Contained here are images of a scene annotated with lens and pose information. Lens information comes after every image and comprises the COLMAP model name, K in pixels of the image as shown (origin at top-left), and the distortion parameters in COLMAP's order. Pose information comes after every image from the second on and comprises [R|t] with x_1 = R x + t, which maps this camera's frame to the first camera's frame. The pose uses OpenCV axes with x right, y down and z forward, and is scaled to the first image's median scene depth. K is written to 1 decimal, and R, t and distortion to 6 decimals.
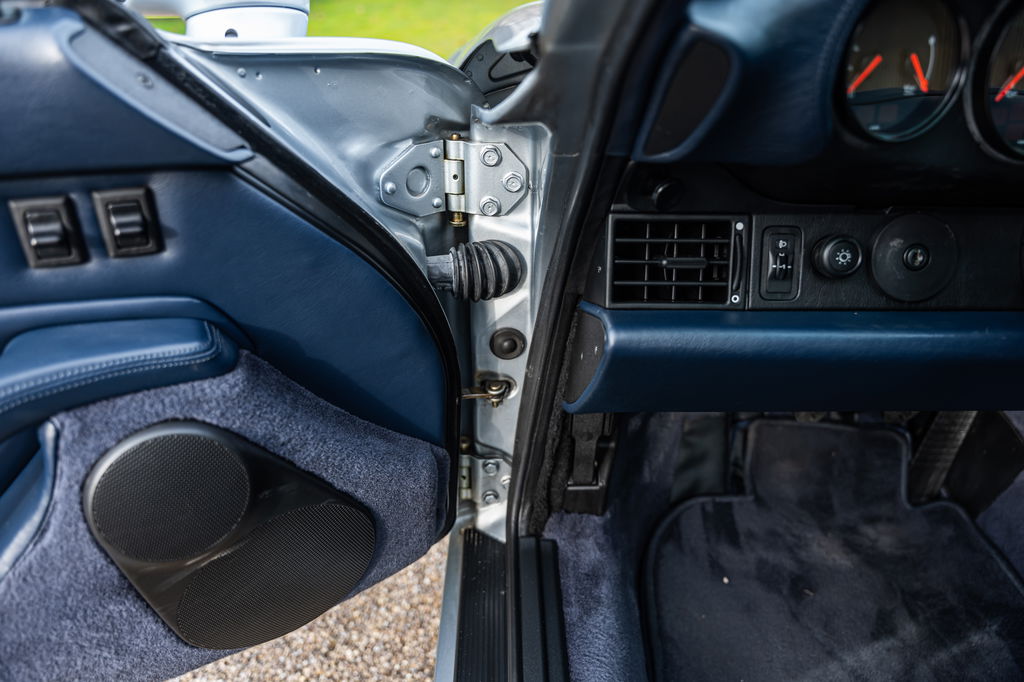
lens RADIAL K [[677.9, 0, 512.0], [0, 677.9, 341.0], [0, 0, 1]] dist [-0.012438, -0.000196]
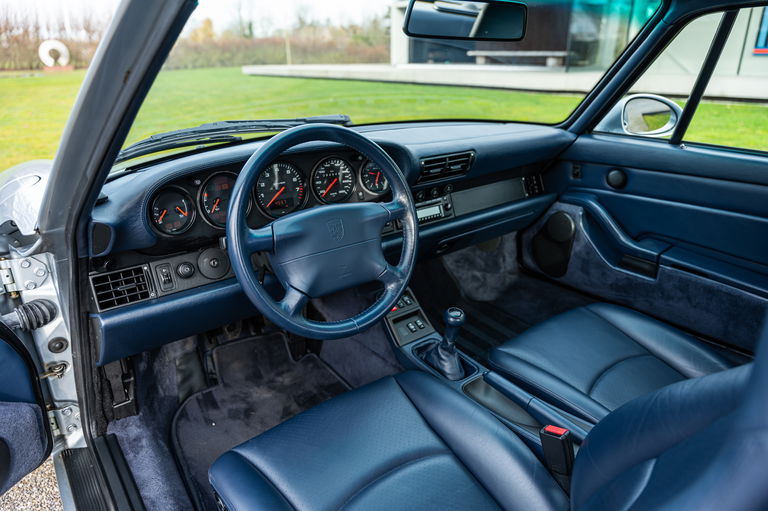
lens RADIAL K [[508.4, 0, 384.0], [0, 508.4, 255.5], [0, 0, 1]] dist [-0.012438, -0.000196]
pose [[0.796459, -0.238447, 0.555695, -0.006600], [0.310424, 0.949865, -0.037336, 0.107800], [-0.518932, 0.202238, 0.830548, -0.832692]]
